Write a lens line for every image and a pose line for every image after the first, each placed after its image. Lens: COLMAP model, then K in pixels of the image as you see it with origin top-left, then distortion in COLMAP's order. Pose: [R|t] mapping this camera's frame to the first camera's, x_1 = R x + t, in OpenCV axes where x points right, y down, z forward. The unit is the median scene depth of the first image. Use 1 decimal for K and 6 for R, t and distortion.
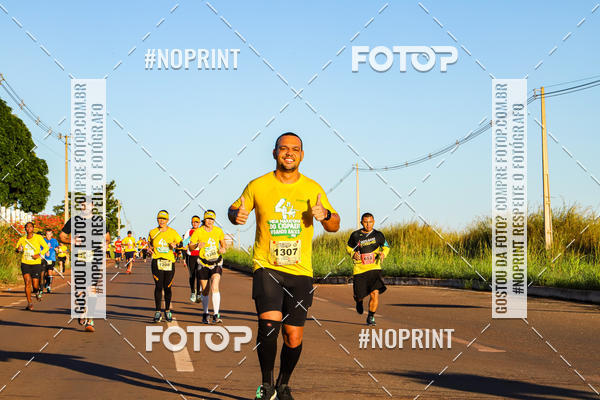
lens RADIAL K [[1417.7, 0, 301.2], [0, 1417.7, 198.6], [0, 0, 1]] dist [0.476170, 0.000000]
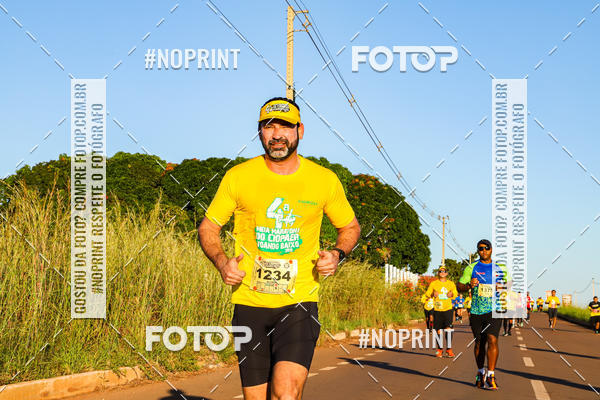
lens RADIAL K [[1417.7, 0, 303.7], [0, 1417.7, 187.4], [0, 0, 1]] dist [0.476170, 0.000000]
pose [[0.970878, 0.000472, -0.239576, 0.027807], [-0.011679, 0.998902, -0.045362, -0.009520], [0.239291, 0.046839, 0.969817, -0.318489]]
